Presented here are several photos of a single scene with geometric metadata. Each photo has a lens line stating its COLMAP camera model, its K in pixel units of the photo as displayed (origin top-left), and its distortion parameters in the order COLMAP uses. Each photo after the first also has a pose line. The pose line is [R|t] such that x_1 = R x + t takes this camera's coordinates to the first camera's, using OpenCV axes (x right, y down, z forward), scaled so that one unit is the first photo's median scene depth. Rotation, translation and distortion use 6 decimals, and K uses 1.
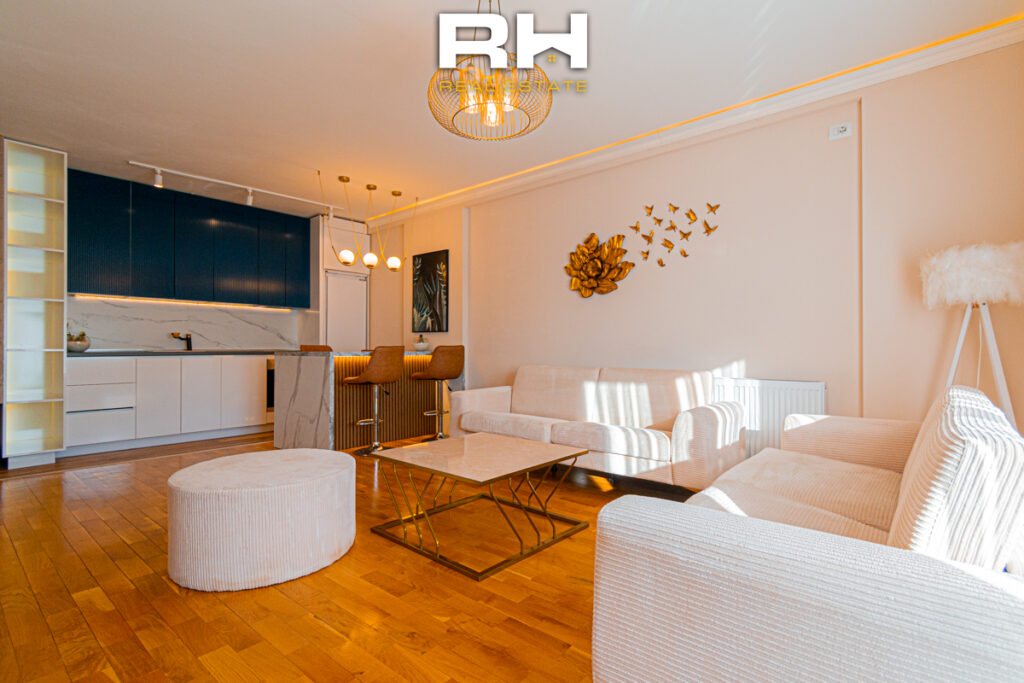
lens RADIAL K [[465.3, 0, 511.9], [0, 465.3, 345.3], [0, 0, 1]] dist [-0.000078, 0.000030]
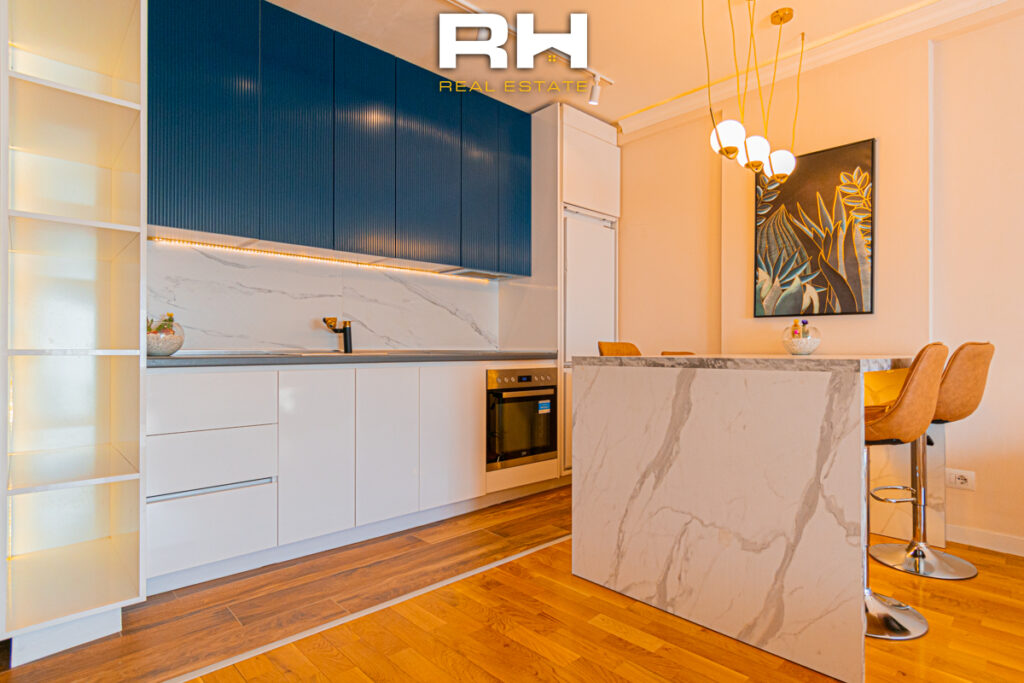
lens RADIAL K [[527.4, 0, 516.5], [0, 527.4, 346.6], [0, 0, 1]] dist [0.001413, -0.000173]
pose [[0.994195, 0.000208, -0.107589, -0.443661], [0.000054, 0.999997, 0.002431, 0.002828], [0.107589, -0.002422, 0.994193, 0.434953]]
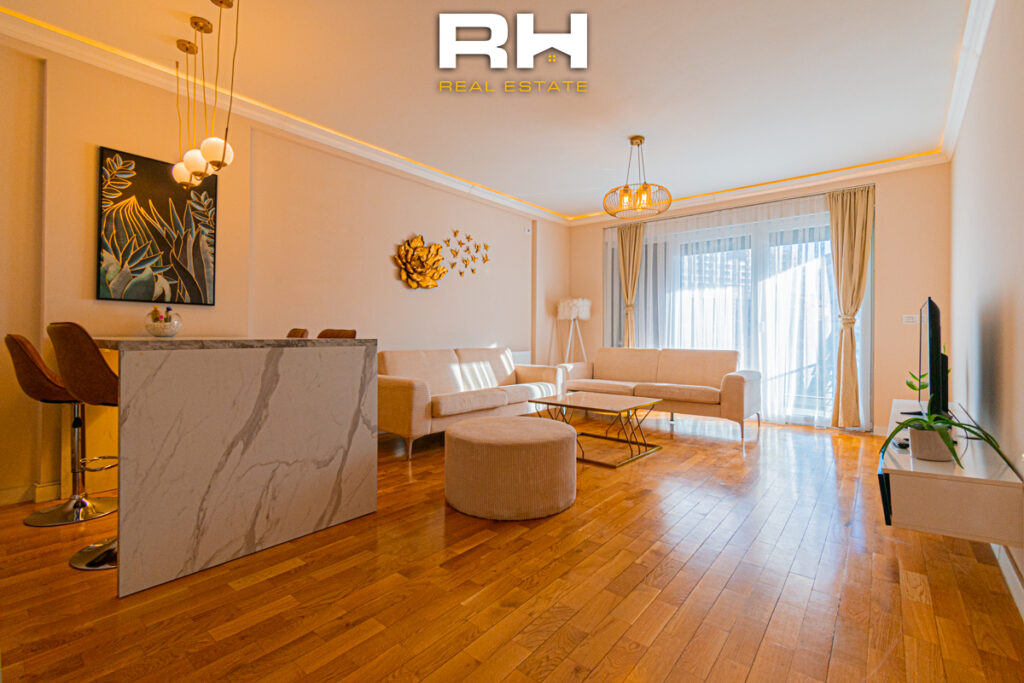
lens RADIAL K [[454.0, 0, 516.5], [0, 454.0, 332.0], [0, 0, 1]] dist [0.001648, 0.000149]
pose [[-0.004540, 0.004540, 0.999979, -0.761098], [-0.014390, 0.999886, -0.004605, 0.003472], [-0.999886, -0.014411, -0.004474, 0.598267]]
